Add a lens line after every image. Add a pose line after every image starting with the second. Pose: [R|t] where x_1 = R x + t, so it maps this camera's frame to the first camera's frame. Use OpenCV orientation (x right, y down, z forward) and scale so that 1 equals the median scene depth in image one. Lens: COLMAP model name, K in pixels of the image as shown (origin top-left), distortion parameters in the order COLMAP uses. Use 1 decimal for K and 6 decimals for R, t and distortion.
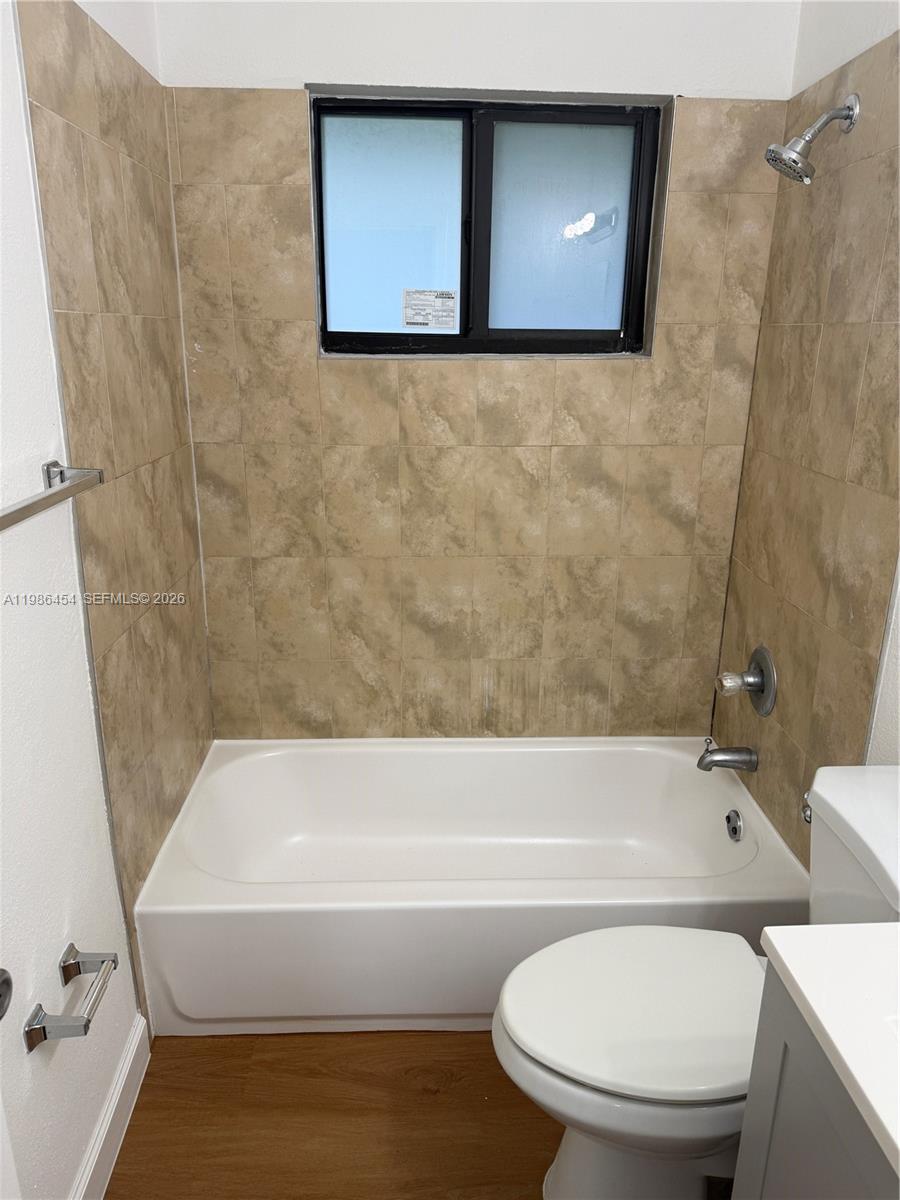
lens RADIAL K [[842.6, 0, 449.4], [0, 842.6, 616.2], [0, 0, 1]] dist [0.079872, -0.097373]
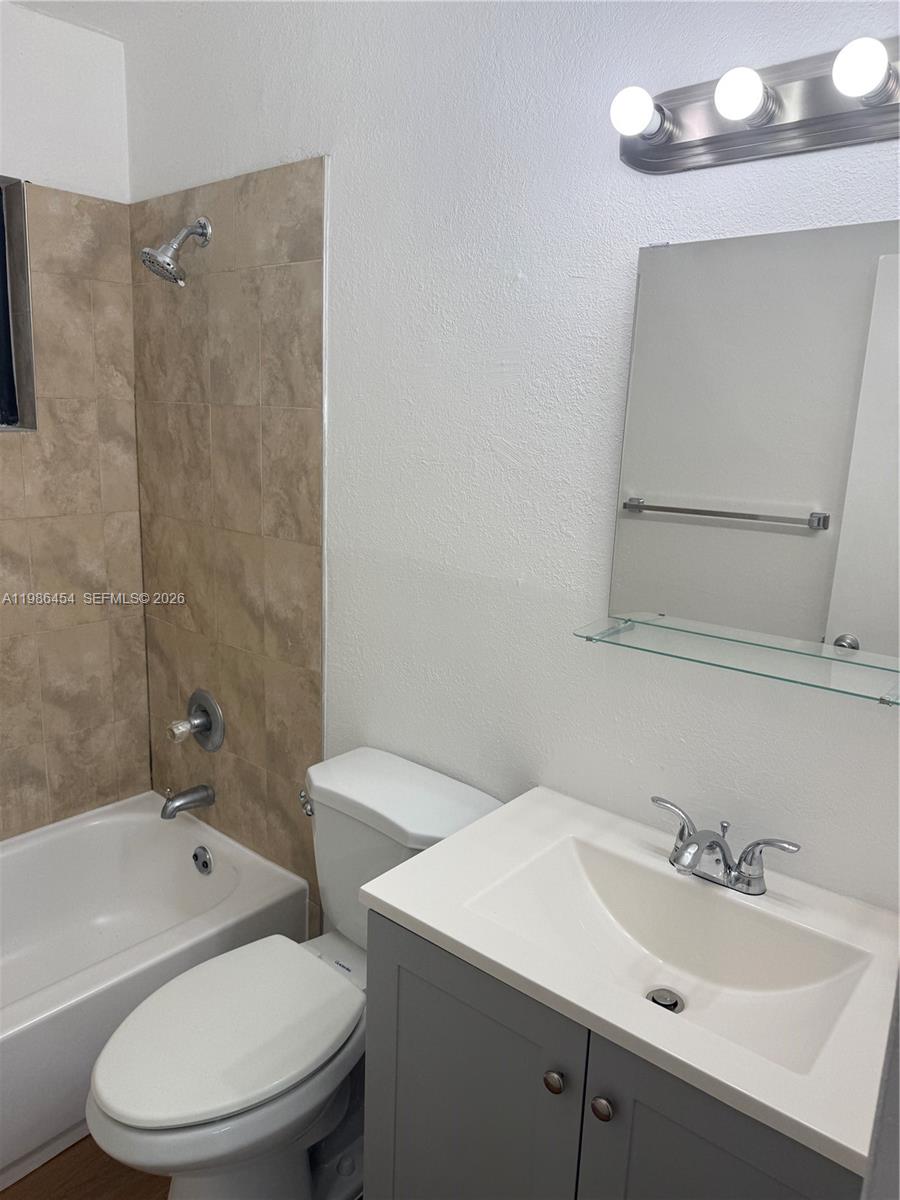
lens RADIAL K [[855.1, 0, 450.4], [0, 855.1, 634.5], [0, 0, 1]] dist [0.086922, -0.114489]
pose [[0.687118, -0.177154, 0.704618, -0.184128], [0.210679, 0.976732, 0.040121, -0.010779], [-0.695330, 0.120880, 0.708452, -0.021647]]
